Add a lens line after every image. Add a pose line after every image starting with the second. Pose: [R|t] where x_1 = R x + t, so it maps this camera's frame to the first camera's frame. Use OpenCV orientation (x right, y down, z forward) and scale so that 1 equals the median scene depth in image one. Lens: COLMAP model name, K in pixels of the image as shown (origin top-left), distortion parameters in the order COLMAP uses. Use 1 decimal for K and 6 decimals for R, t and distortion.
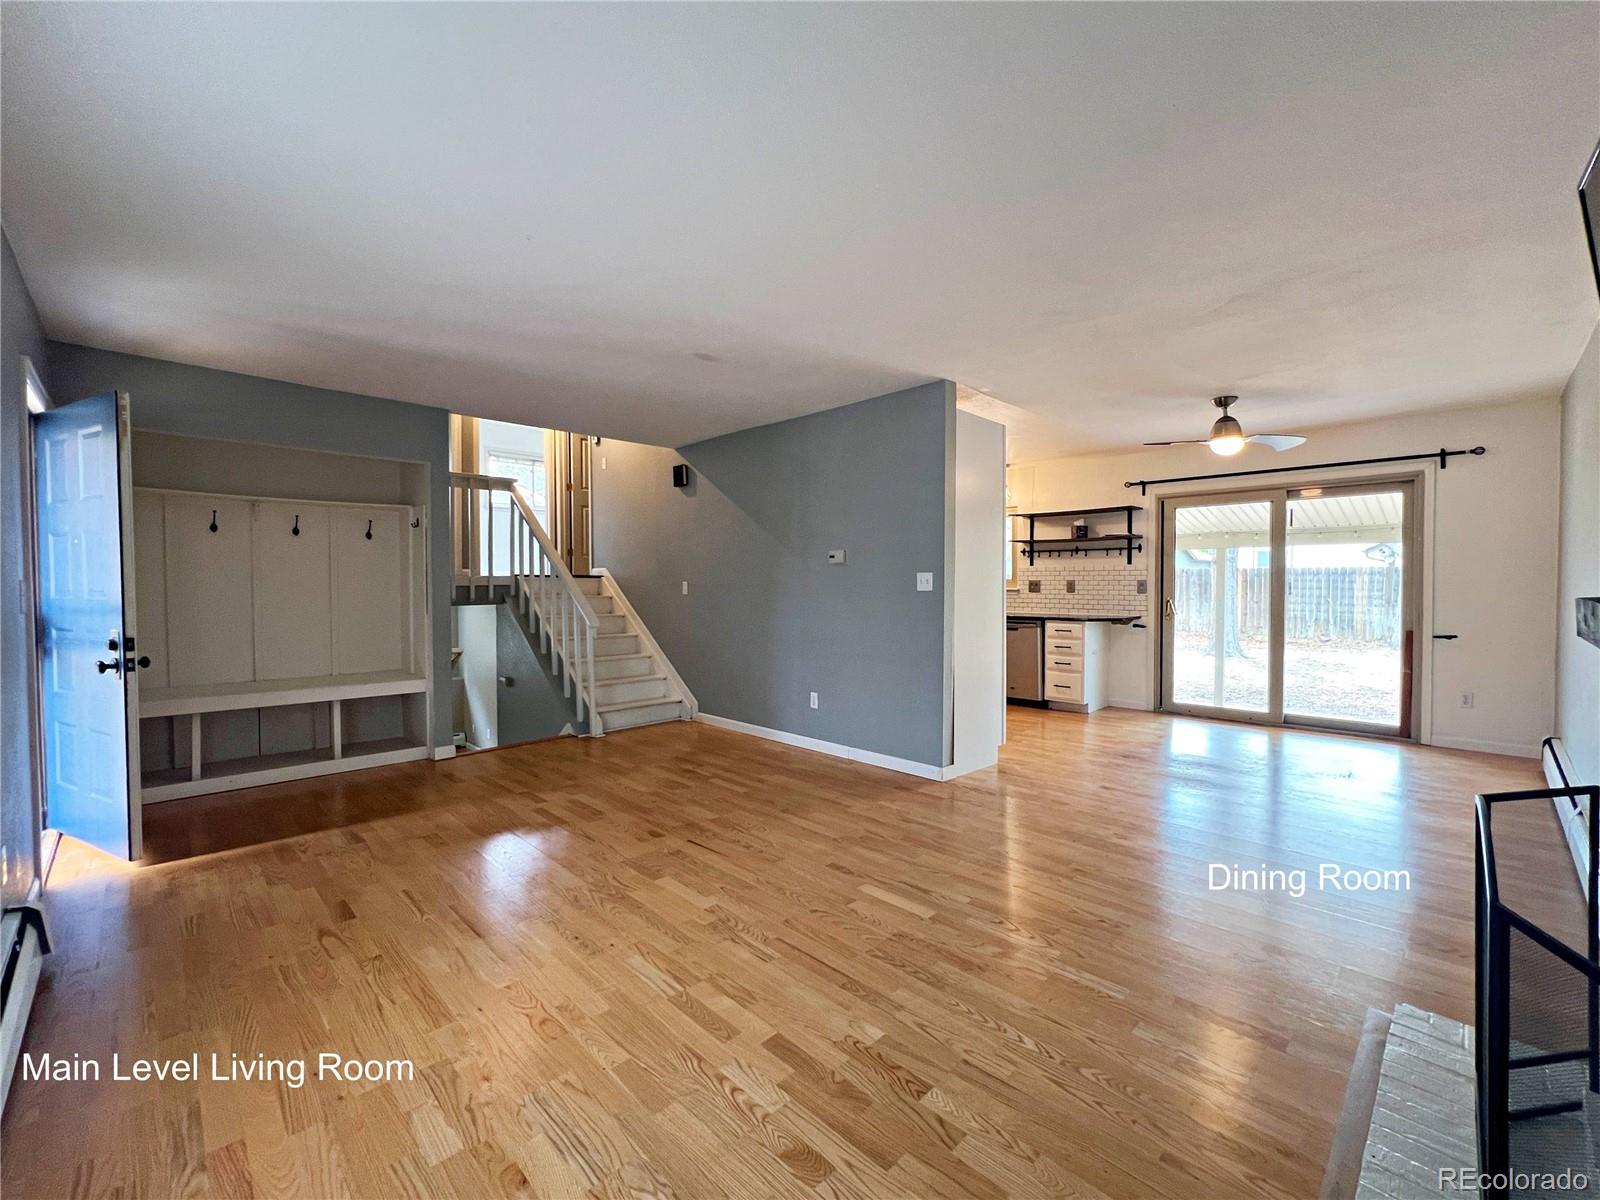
lens RADIAL K [[668.2, 0, 800.0], [0, 668.2, 600.0], [0, 0, 1]] dist [-0.001926, 0.000424]
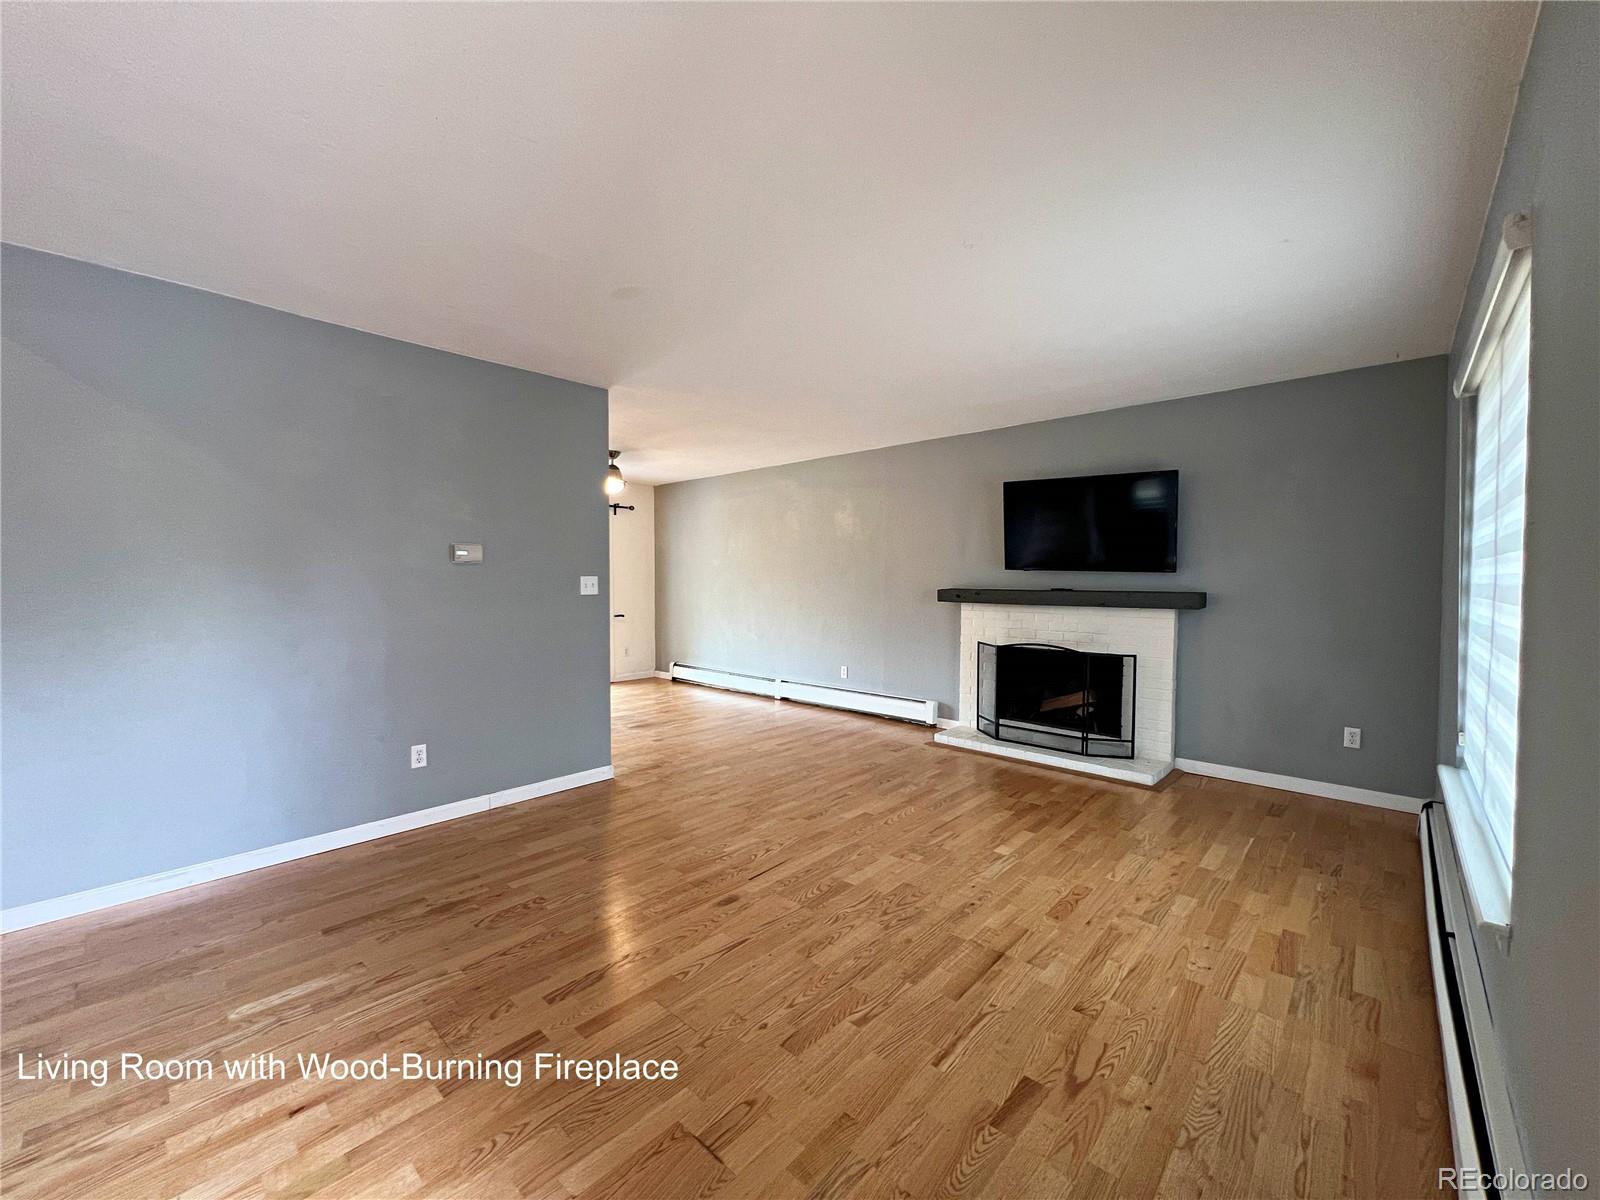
lens RADIAL K [[644.7, 0, 786.5], [0, 644.7, 597.1], [0, 0, 1]] dist [-0.002139, -0.000239]
pose [[-0.039572, -0.026125, 0.998875, -0.939963], [0.025546, 0.999305, 0.027148, -0.034519], [-0.998890, 0.026592, -0.038877, 0.902444]]
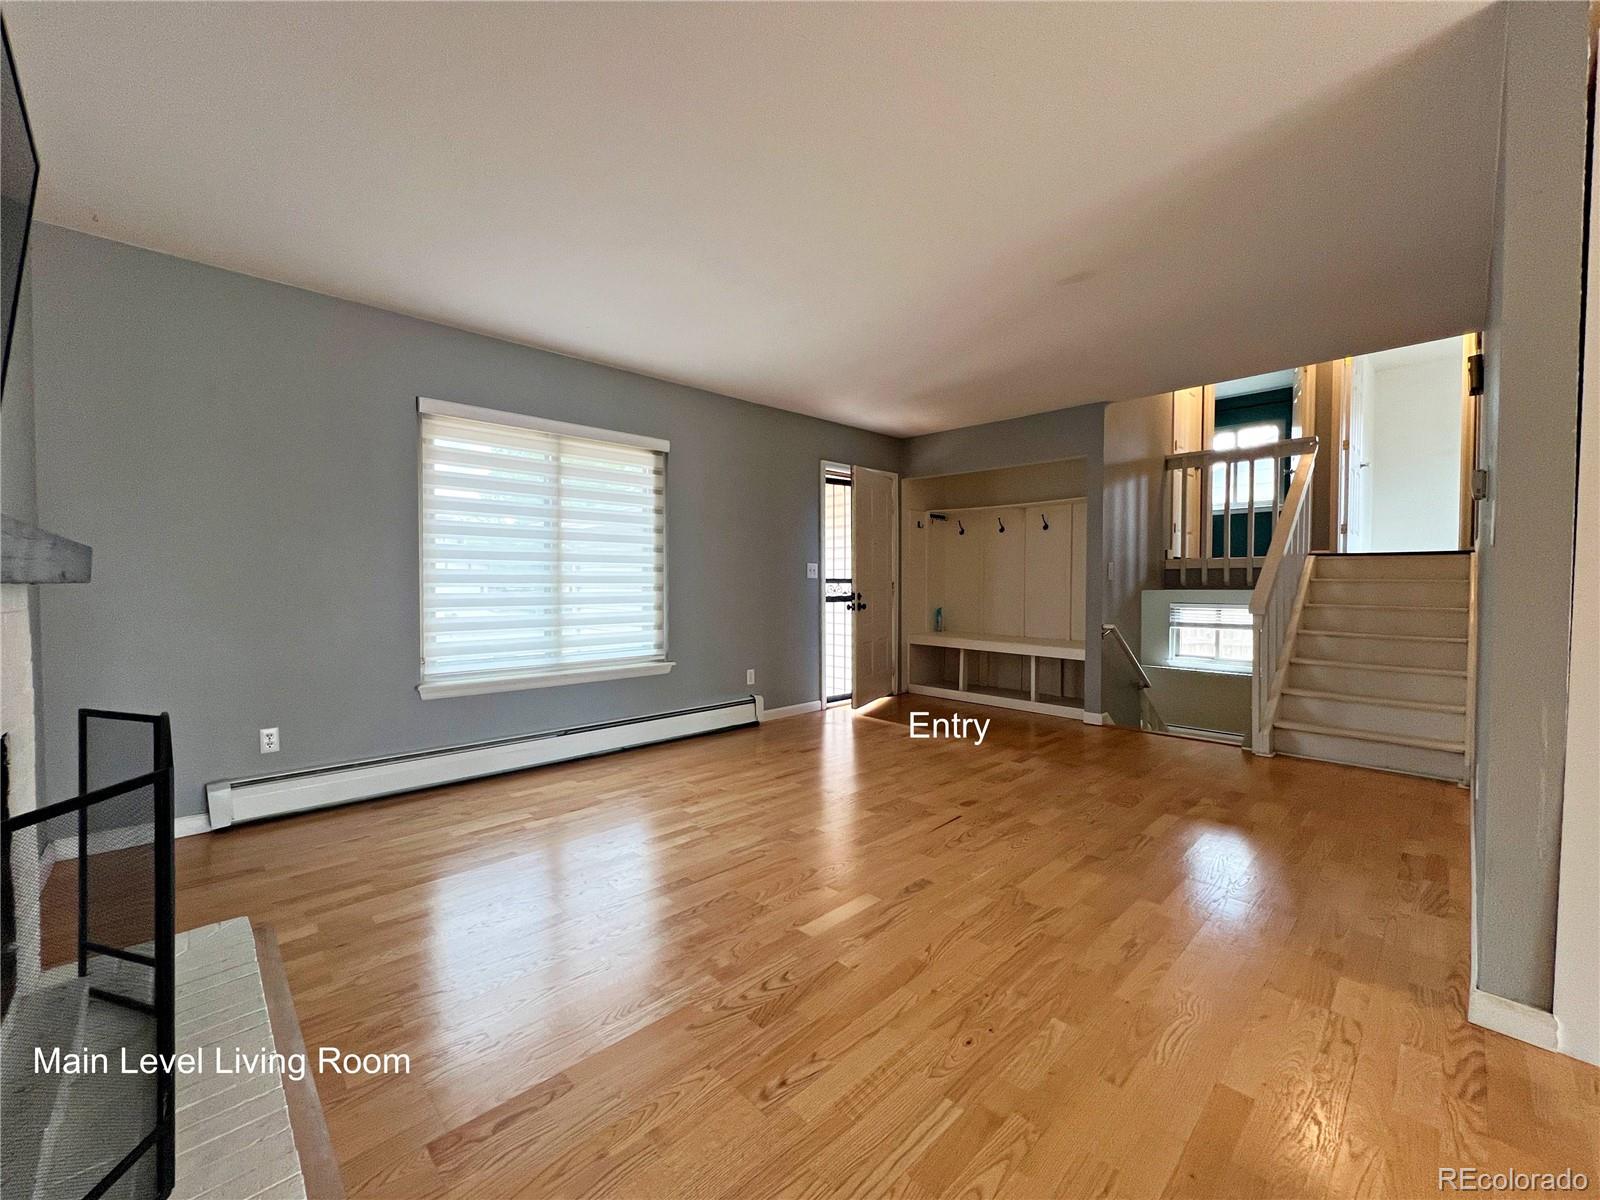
lens RADIAL K [[644.7, 0, 786.5], [0, 644.7, 597.1], [0, 0, 1]] dist [-0.002139, -0.000239]
pose [[-0.018643, 0.025056, -0.999512, 0.711849], [-0.025041, 0.999361, 0.025519, 0.021622], [0.999513, 0.025505, -0.018004, 0.699725]]
